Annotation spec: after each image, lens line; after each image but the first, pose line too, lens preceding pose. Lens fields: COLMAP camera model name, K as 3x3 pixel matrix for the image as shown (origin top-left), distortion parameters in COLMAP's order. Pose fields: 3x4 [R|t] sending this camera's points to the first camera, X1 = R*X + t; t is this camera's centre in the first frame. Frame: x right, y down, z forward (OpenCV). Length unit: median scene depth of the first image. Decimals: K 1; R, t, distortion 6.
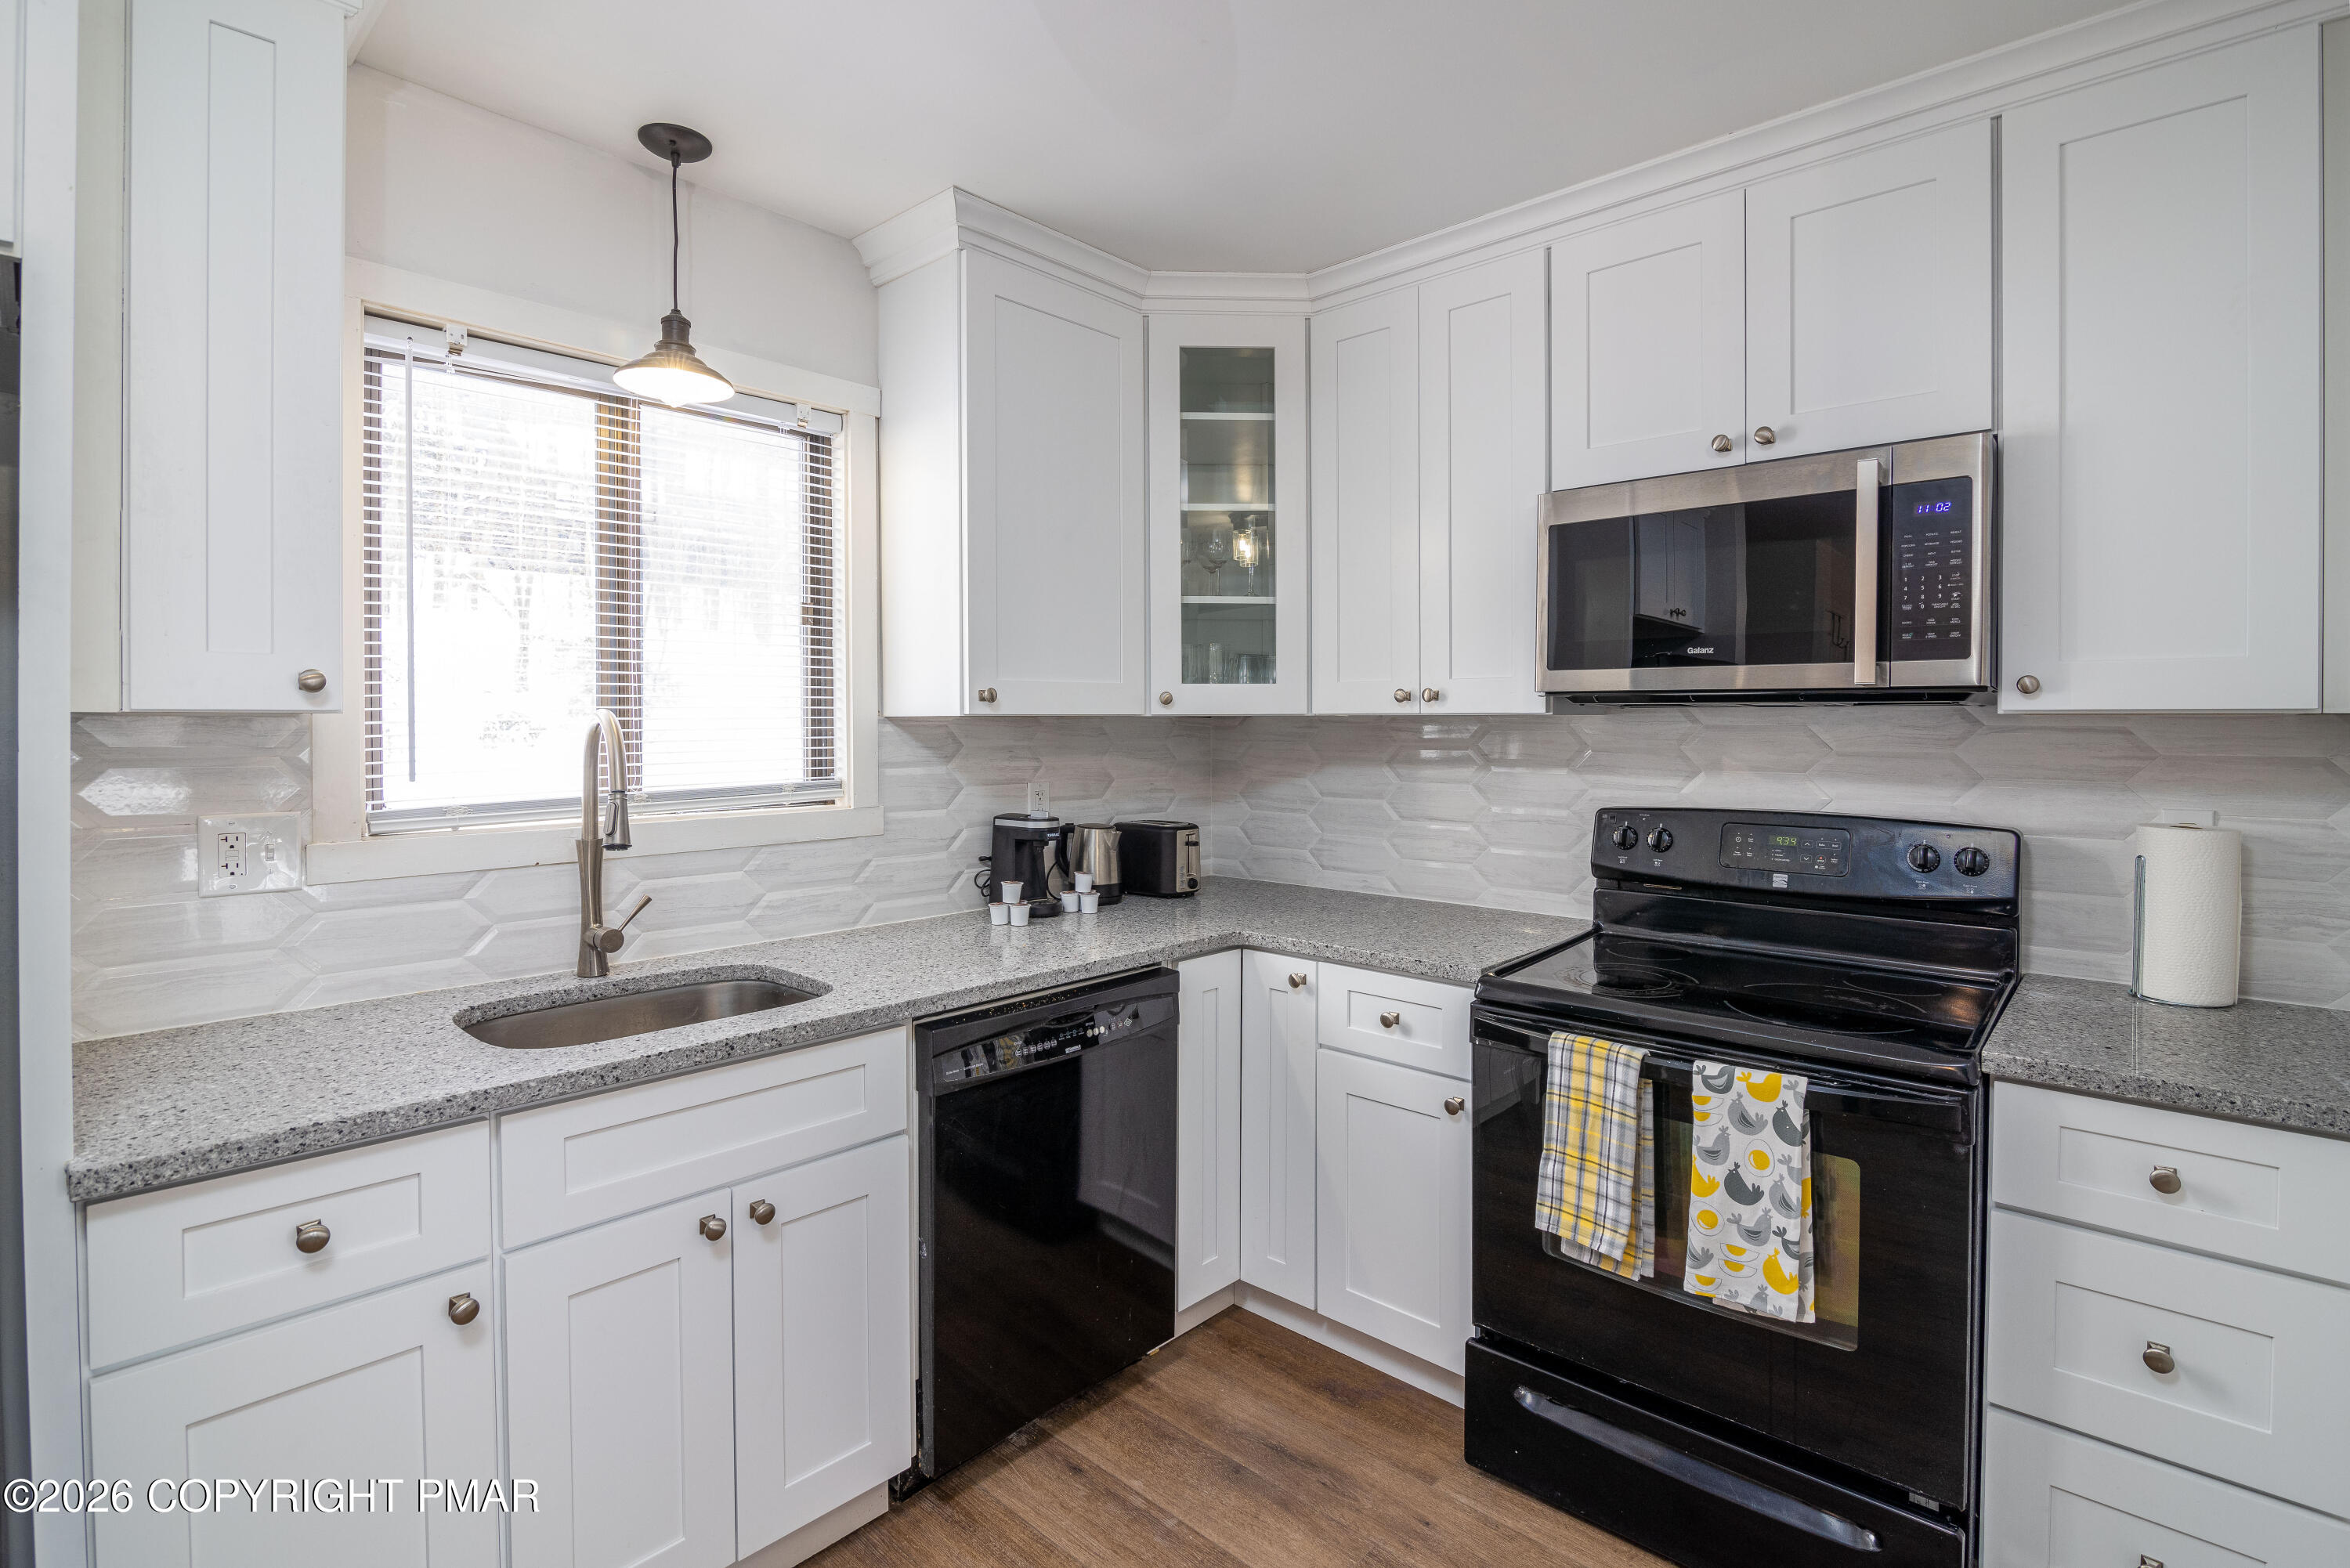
lens RADIAL K [[1128.2, 0, 1226.8], [0, 1128.2, 740.8], [0, 0, 1]] dist [-0.020214, 0.000710]
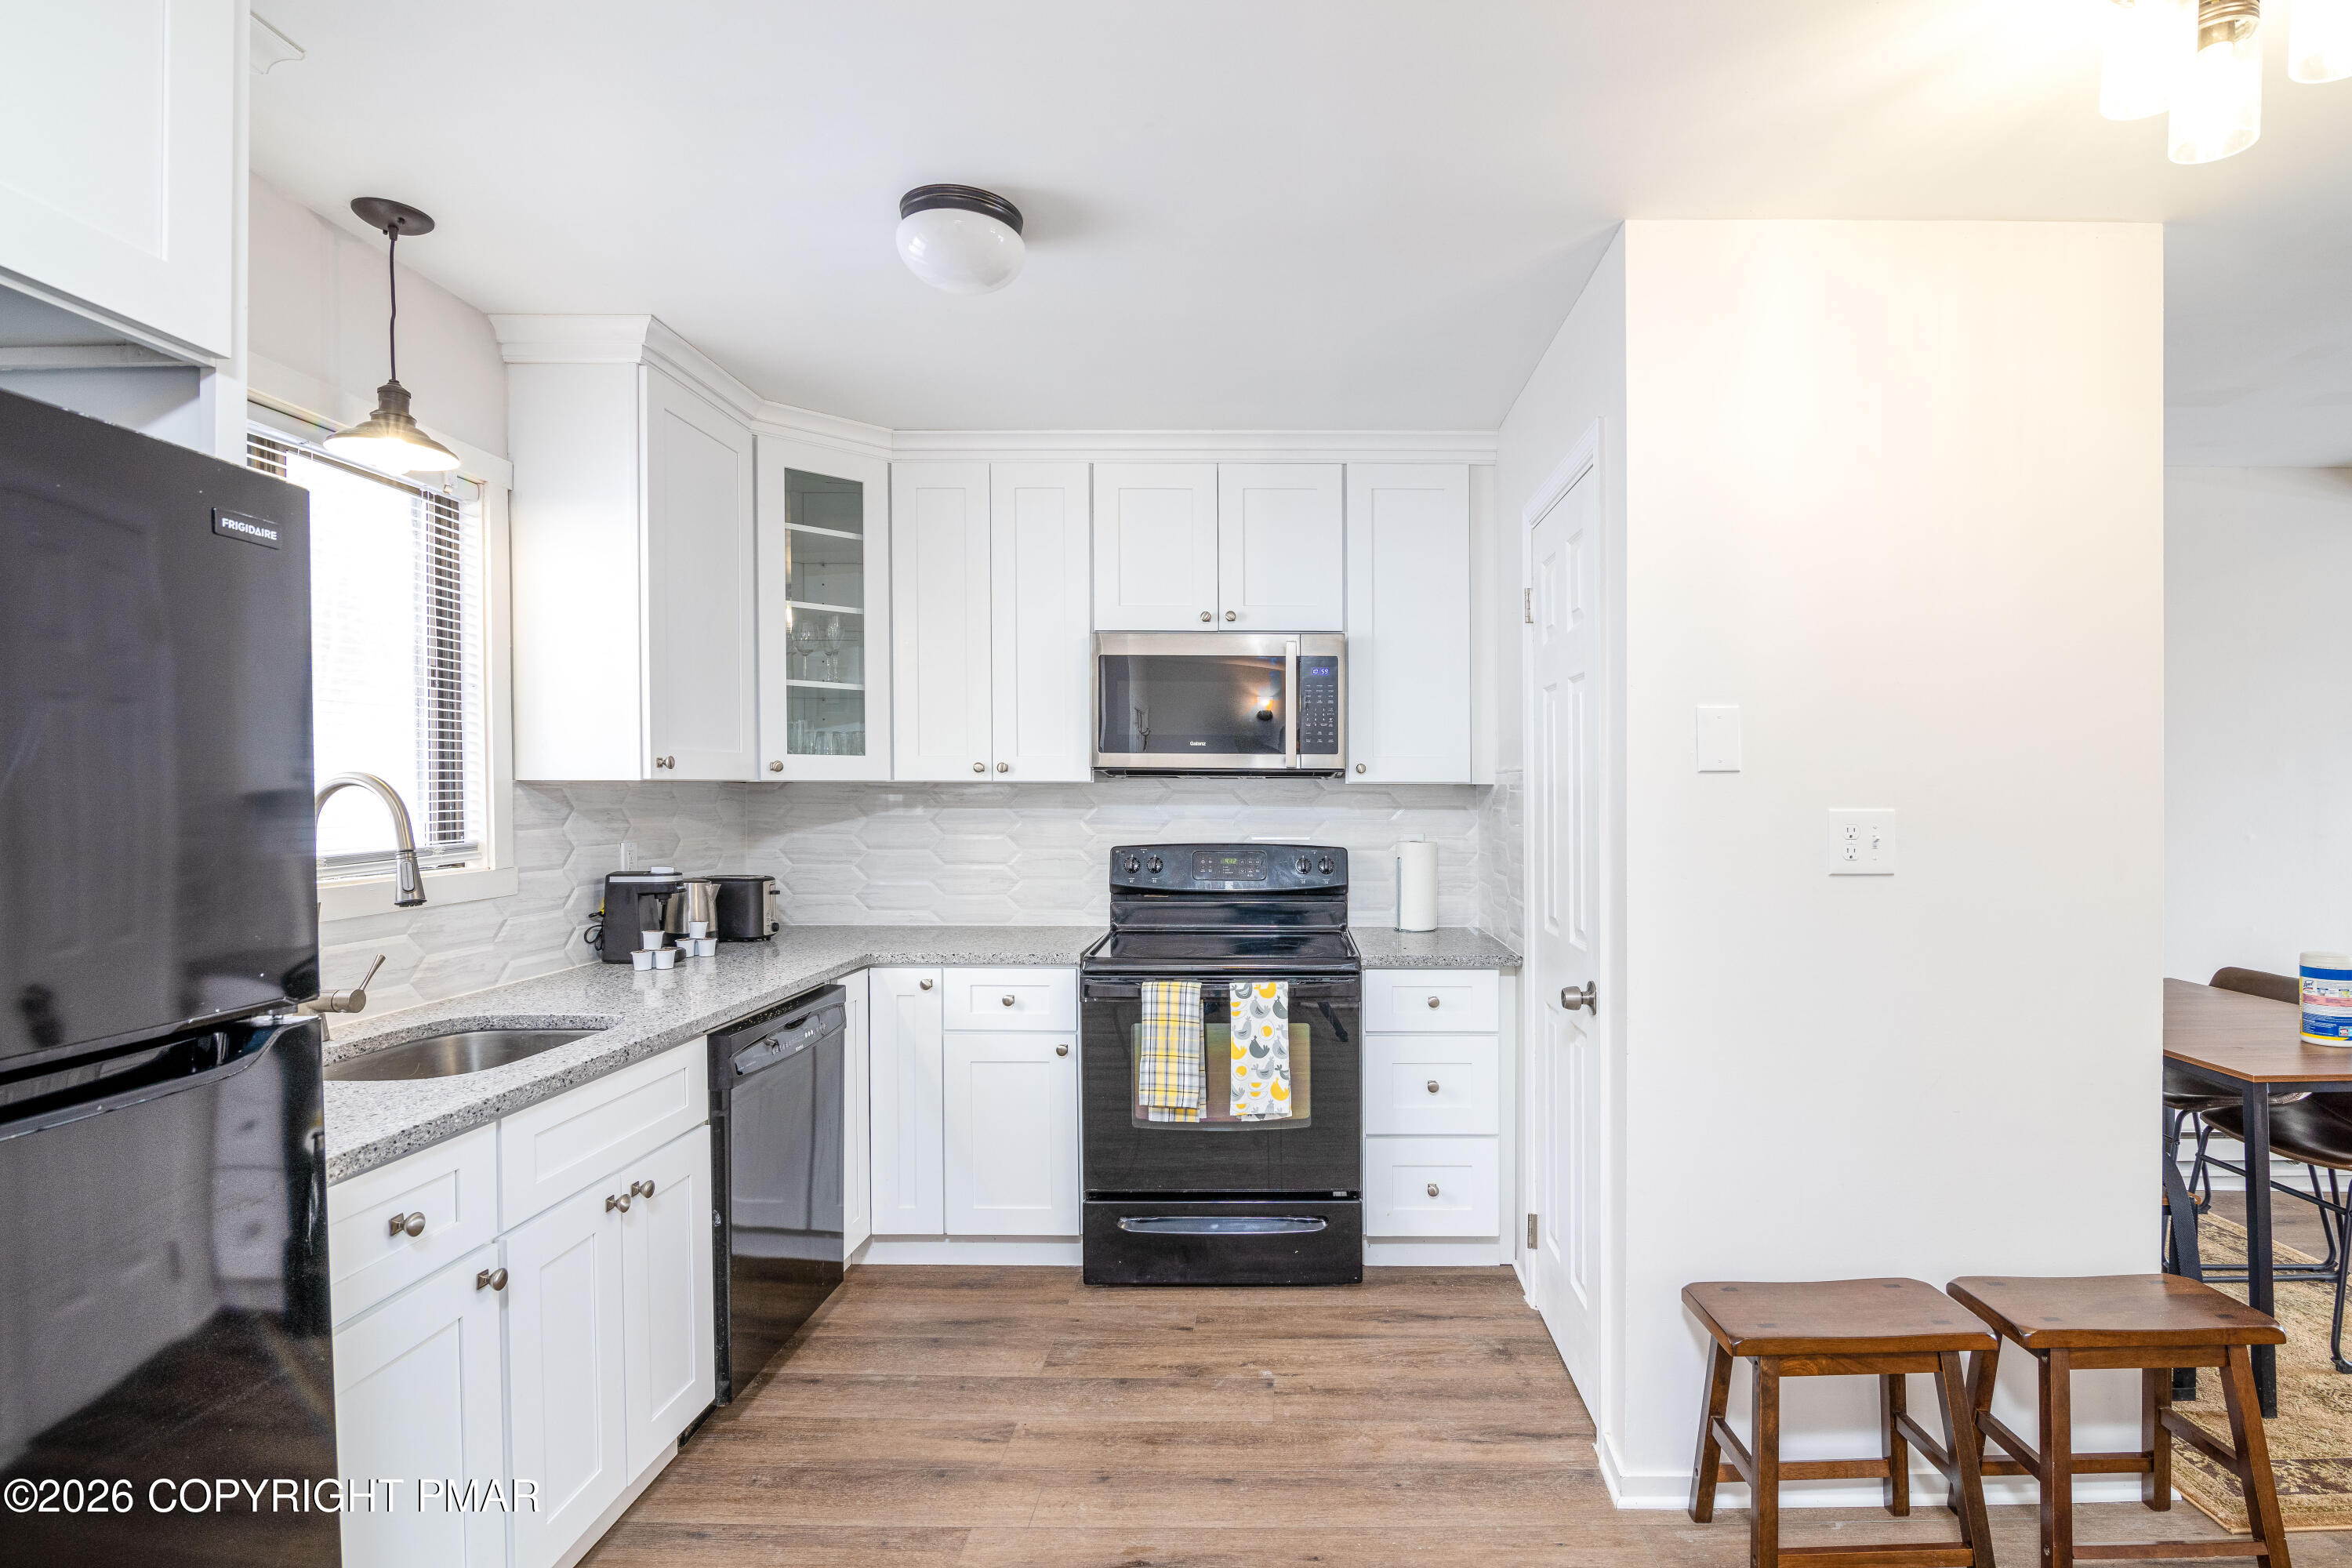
lens RADIAL K [[1100.4, 0, 1374.0], [0, 1100.4, 803.5], [0, 0, 1]] dist [-0.015678, 0.000365]
pose [[0.706410, -0.006433, 0.707774, -0.485705], [0.009590, 0.999954, -0.000482, 0.008444], [-0.707738, 0.007128, 0.706439, -0.277701]]
